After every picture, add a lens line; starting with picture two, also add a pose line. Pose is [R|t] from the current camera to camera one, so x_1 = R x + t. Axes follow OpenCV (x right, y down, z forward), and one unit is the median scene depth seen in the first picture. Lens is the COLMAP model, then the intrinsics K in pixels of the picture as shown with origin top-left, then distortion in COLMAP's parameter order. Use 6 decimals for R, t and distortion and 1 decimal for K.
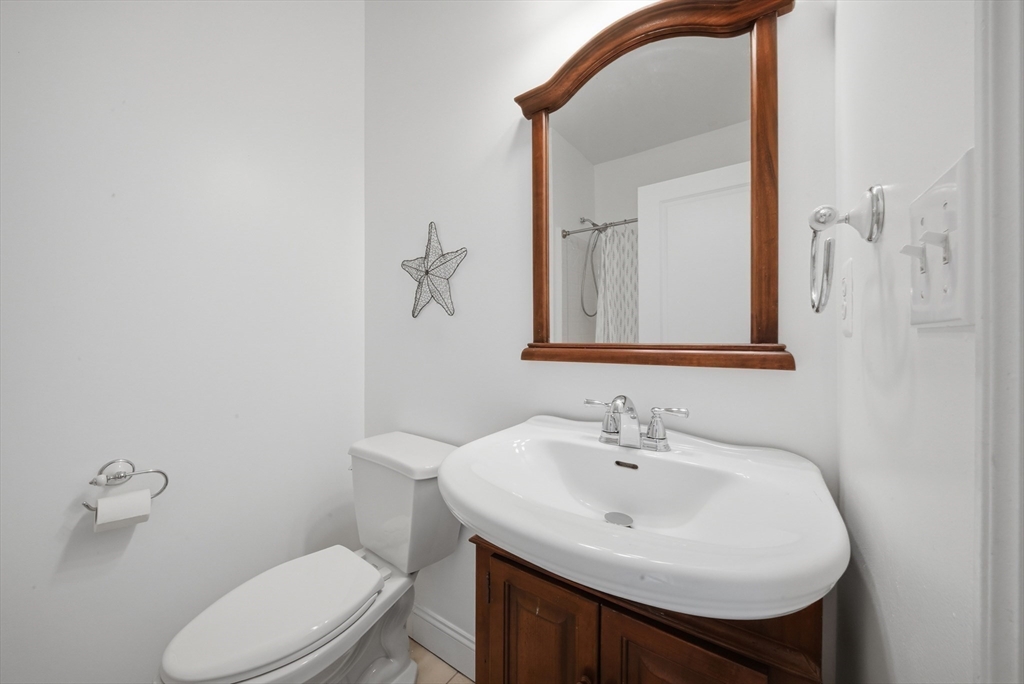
lens RADIAL K [[363.6, 0, 513.8], [0, 363.6, 339.1], [0, 0, 1]] dist [-0.001419, -0.000209]
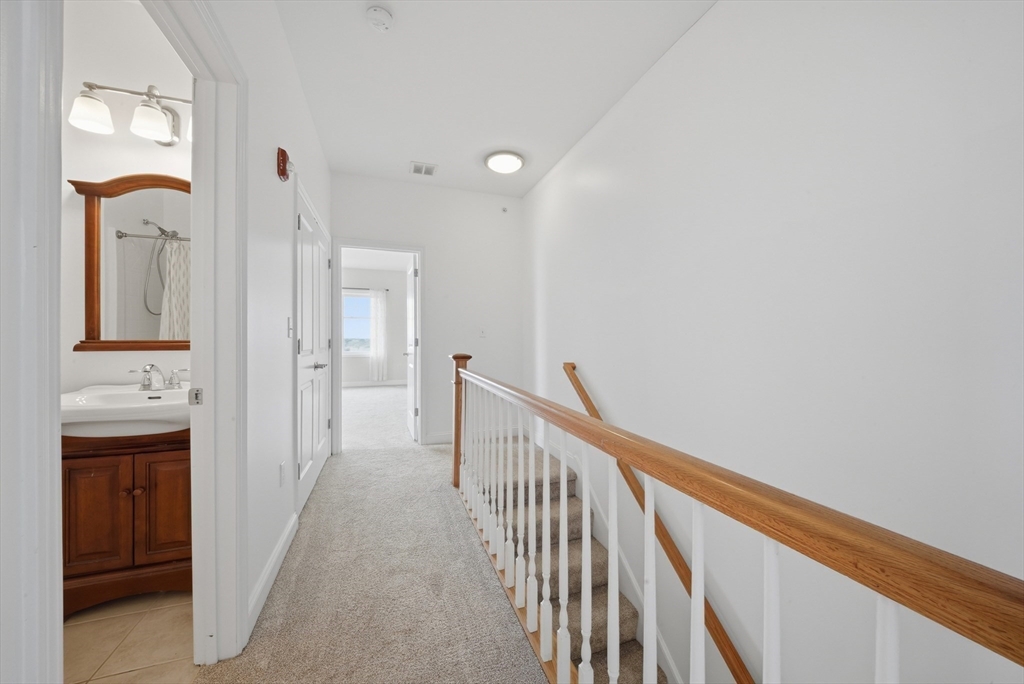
lens RADIAL K [[391.7, 0, 536.0], [0, 391.7, 342.0], [0, 0, 1]] dist [-0.001558, -0.000378]
pose [[0.586461, -0.000406, 0.809977, -0.160310], [-0.010273, 0.999916, 0.007939, -0.014185], [-0.809912, -0.012977, 0.586408, -1.461447]]
